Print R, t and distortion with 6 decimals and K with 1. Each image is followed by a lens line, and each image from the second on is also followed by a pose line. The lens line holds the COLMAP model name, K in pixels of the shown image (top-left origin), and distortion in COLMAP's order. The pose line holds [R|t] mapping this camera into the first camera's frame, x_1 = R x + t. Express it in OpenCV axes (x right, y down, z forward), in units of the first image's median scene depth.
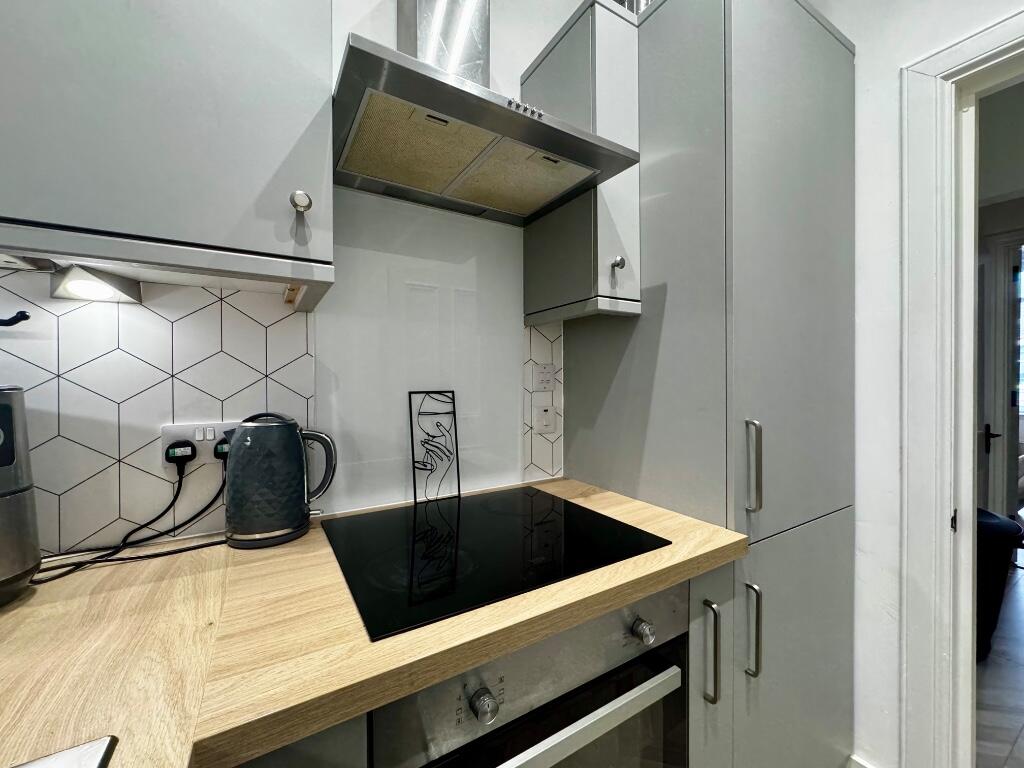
lens RADIAL K [[412.6, 0, 507.8], [0, 412.6, 383.6], [0, 0, 1]] dist [0.000188, 0.000128]
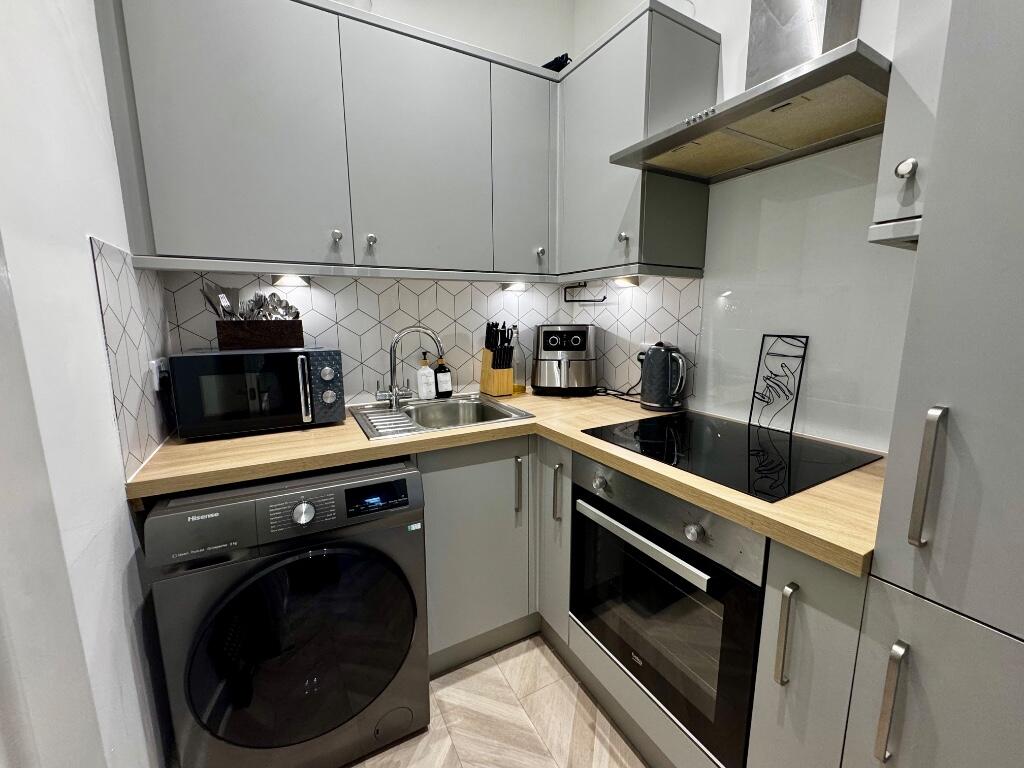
lens RADIAL K [[412.6, 0, 507.8], [0, 412.6, 383.6], [0, 0, 1]] dist [0.000188, 0.000128]
pose [[-0.042474, 0.167274, -0.984995, 0.995941], [-0.002922, 0.985860, 0.167547, -0.038490], [0.999093, 0.009994, -0.041384, 0.309489]]
